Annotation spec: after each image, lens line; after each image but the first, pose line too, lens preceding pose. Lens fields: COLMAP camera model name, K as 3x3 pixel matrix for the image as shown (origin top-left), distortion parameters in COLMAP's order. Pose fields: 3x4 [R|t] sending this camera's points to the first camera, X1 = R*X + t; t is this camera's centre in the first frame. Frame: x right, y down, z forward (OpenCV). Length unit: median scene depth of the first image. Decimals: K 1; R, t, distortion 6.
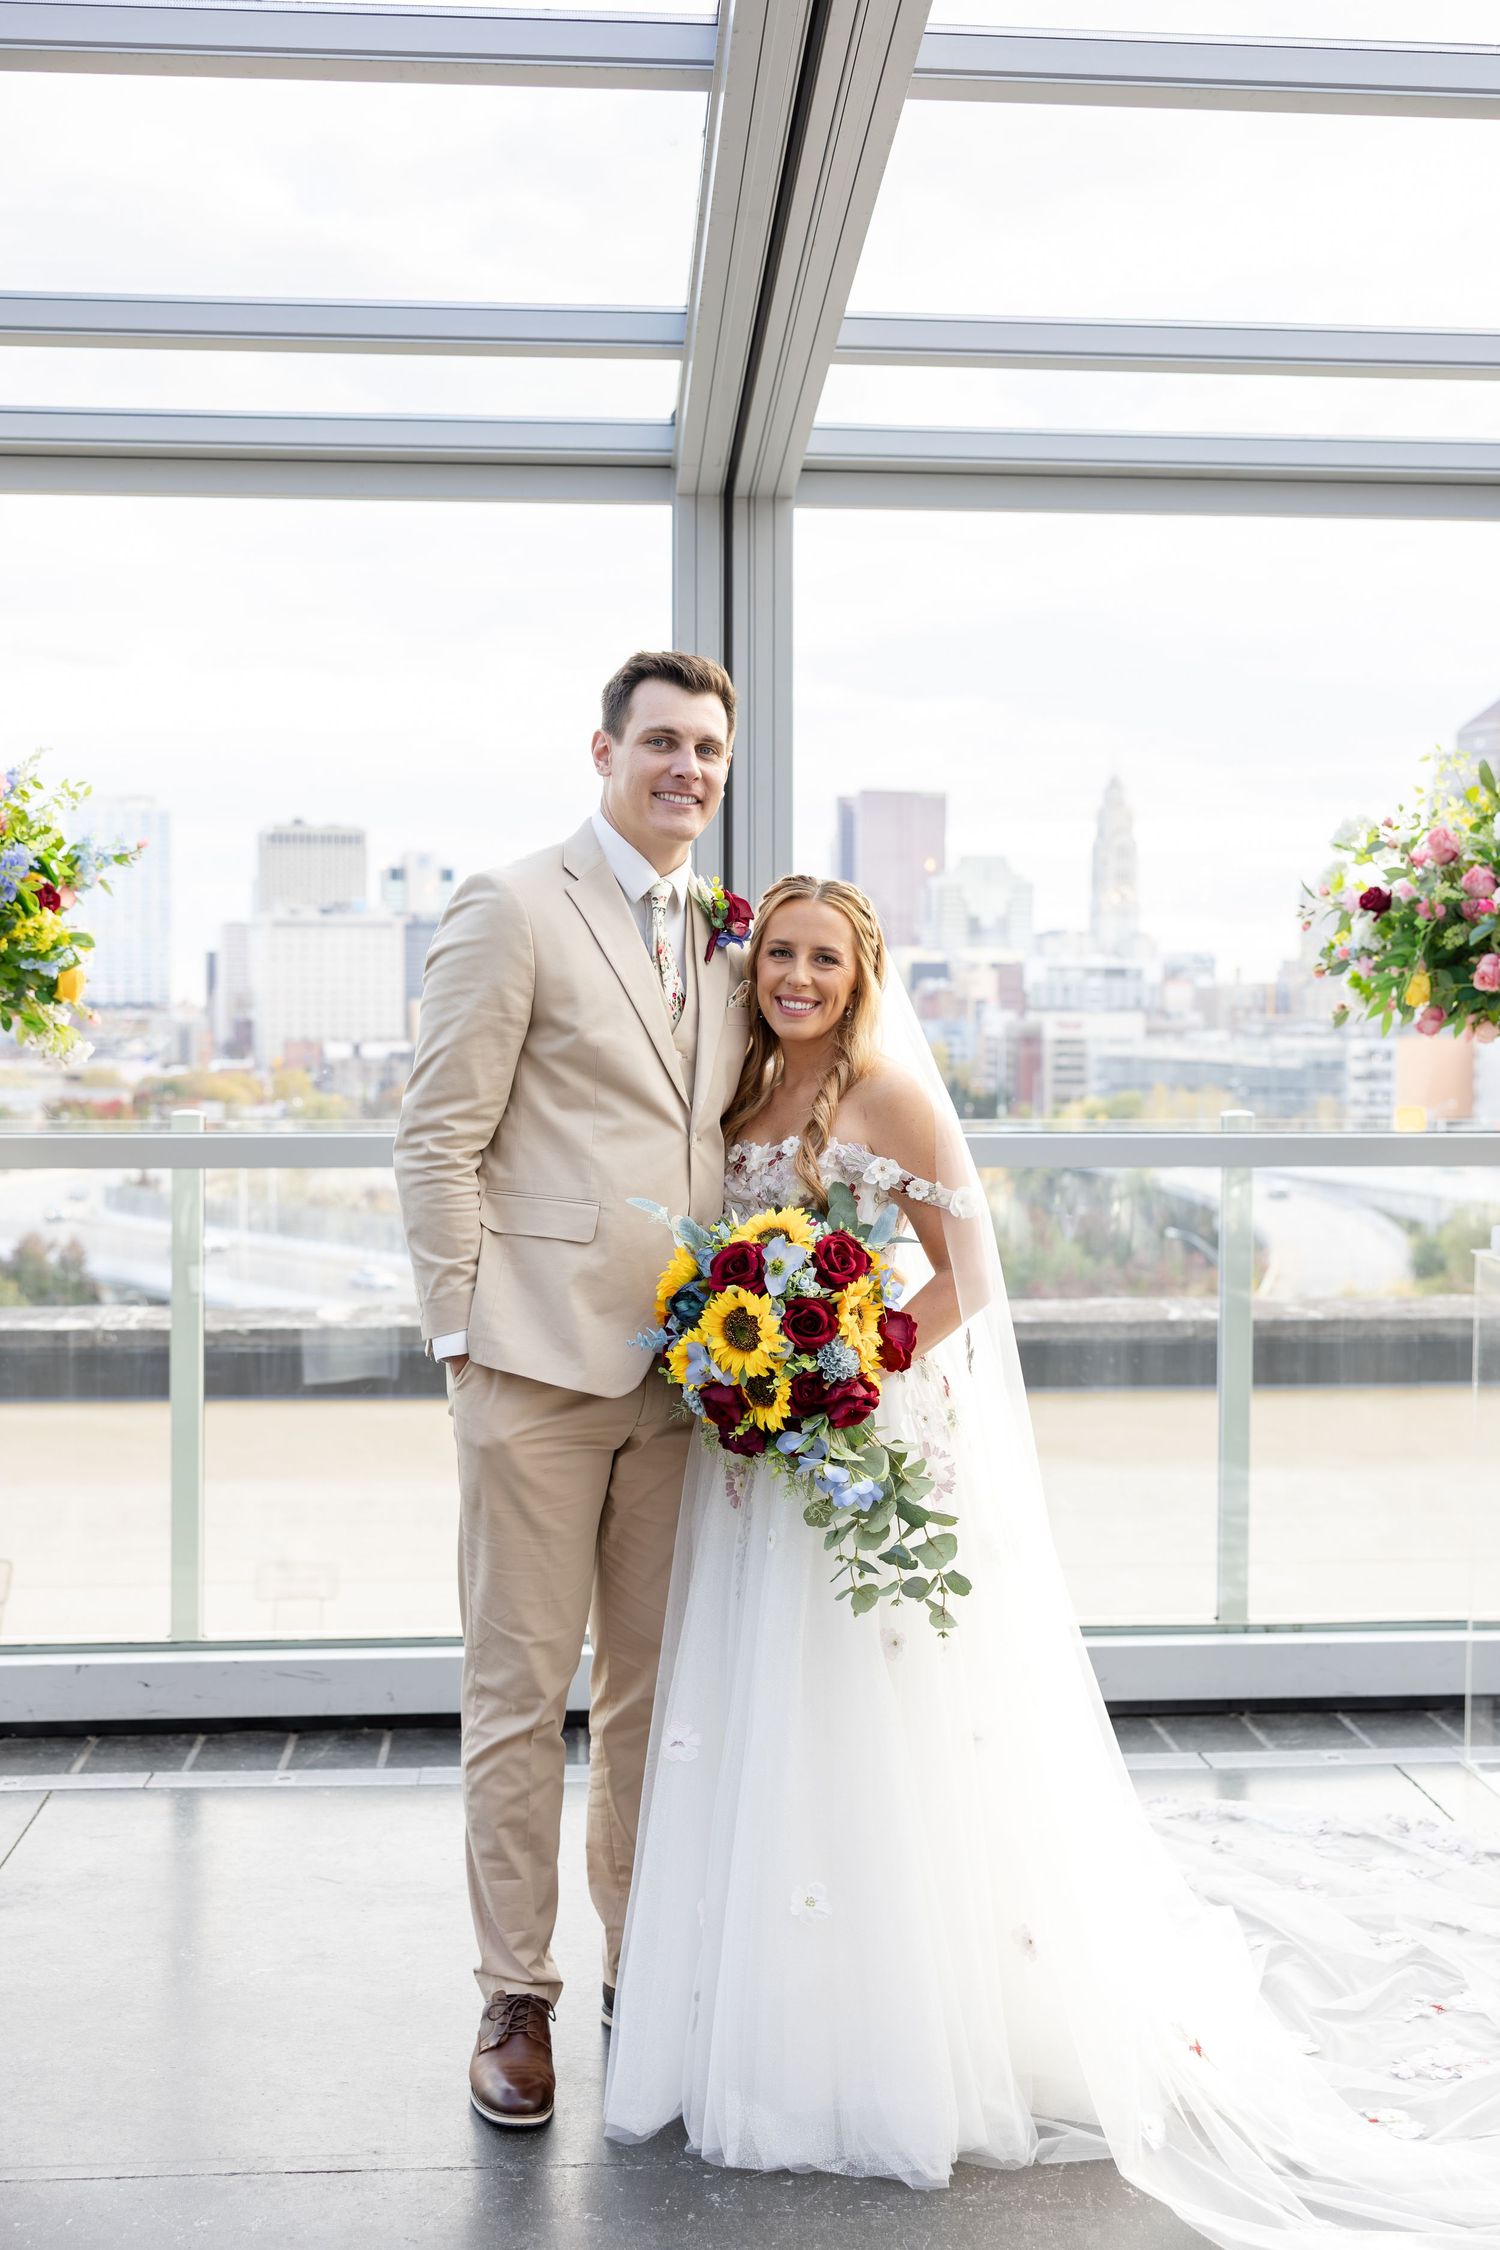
lens RADIAL K [[2452.1, 0, 799.7], [0, 2452.1, 1046.2], [0, 0, 1]] dist [-0.058116, 0.000000]
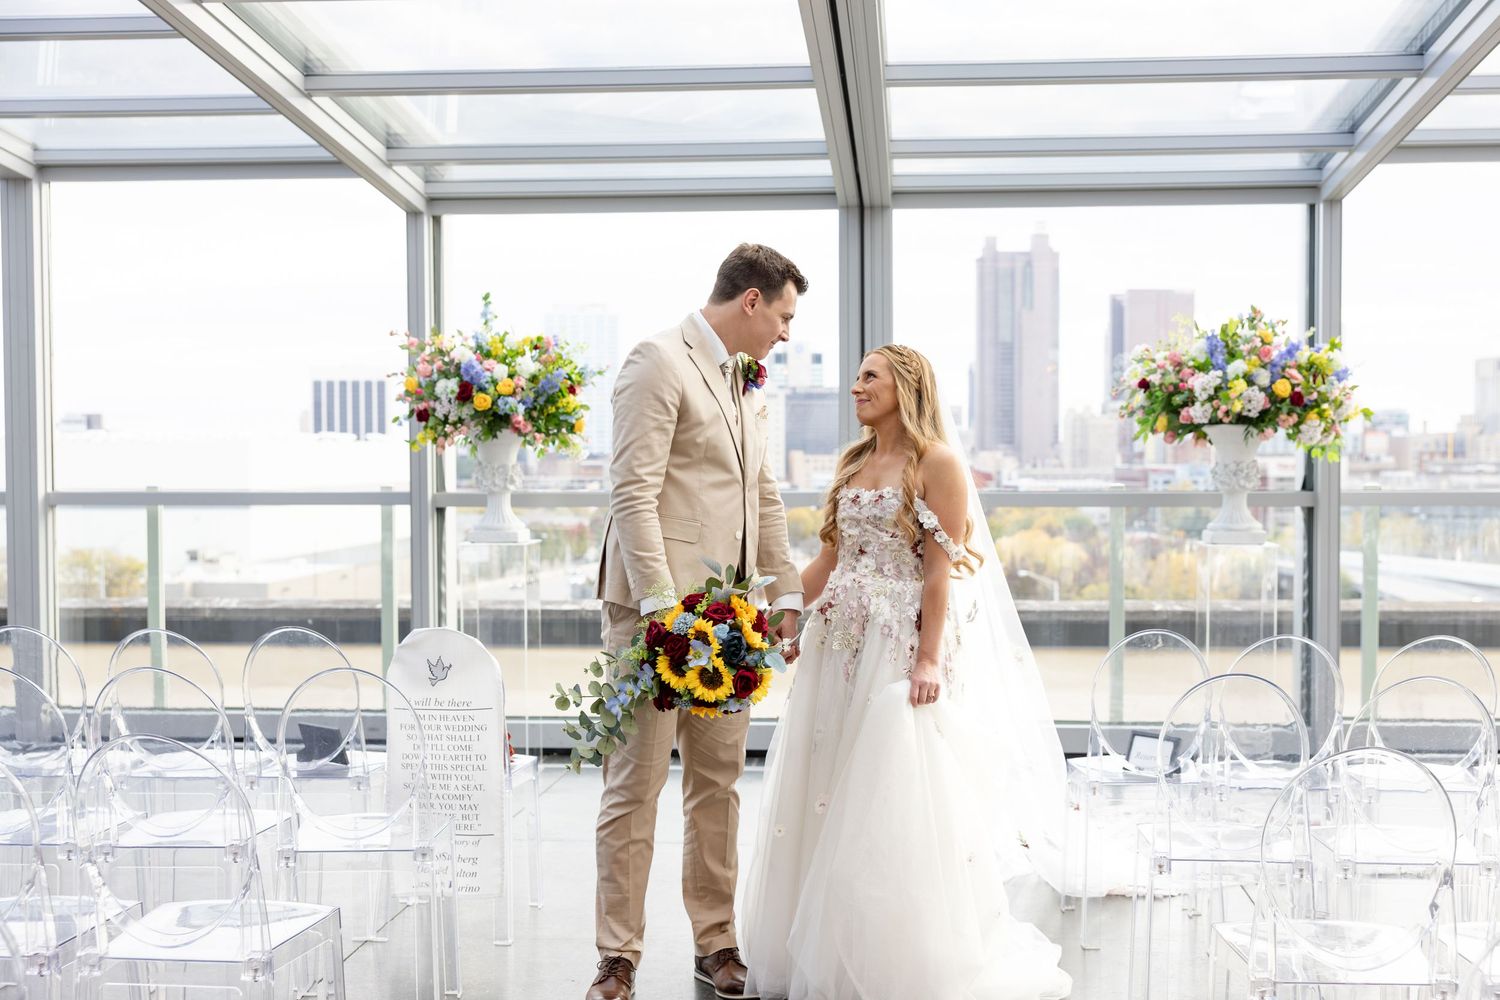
lens RADIAL K [[1901.5, 0, 752.8], [0, 1901.5, 501.1], [0, 0, 1]] dist [-0.008781, 0.000000]
pose [[0.983702, -0.001363, -0.179803, 0.211559], [0.002609, 0.999974, 0.006694, 0.037965], [0.179789, -0.007054, 0.983680, -0.837977]]
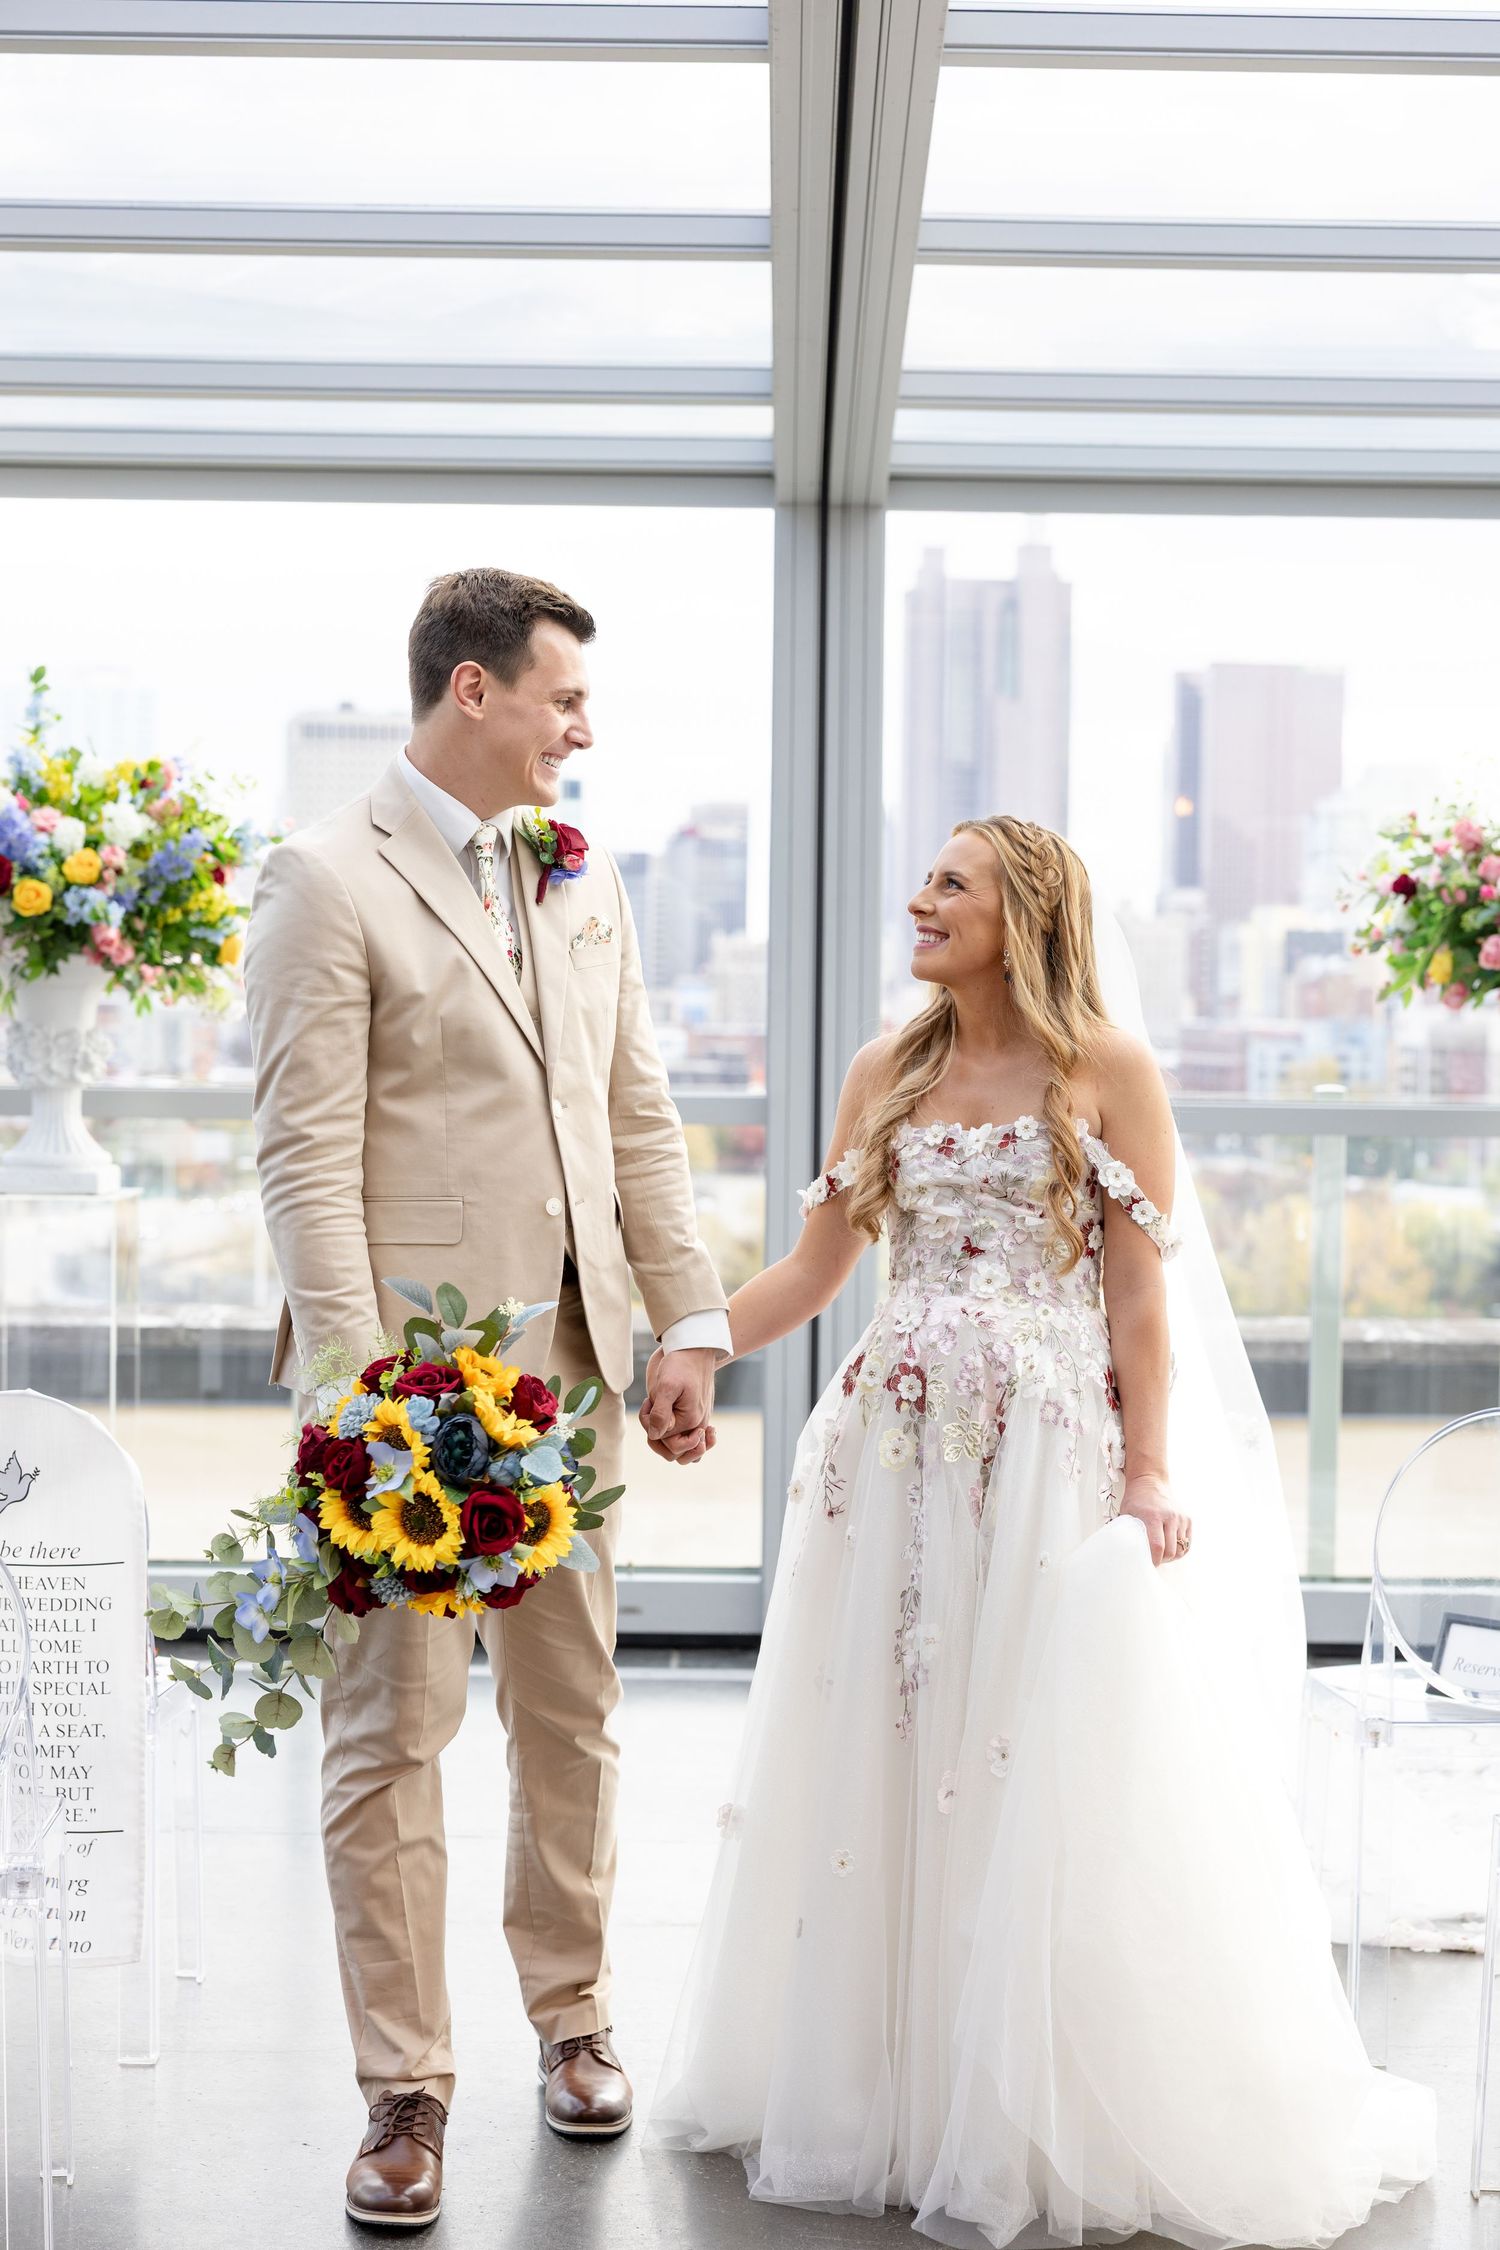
lens RADIAL K [[3942.4, 0, 750.6], [0, 3942.4, 1062.3], [0, 0, 1]] dist [-0.008676, 0.000000]
pose [[0.995205, 0.012677, -0.096982, 0.125998], [-0.012646, 0.999920, 0.000930, 0.022918], [0.096986, 0.000301, 0.995286, -0.838158]]
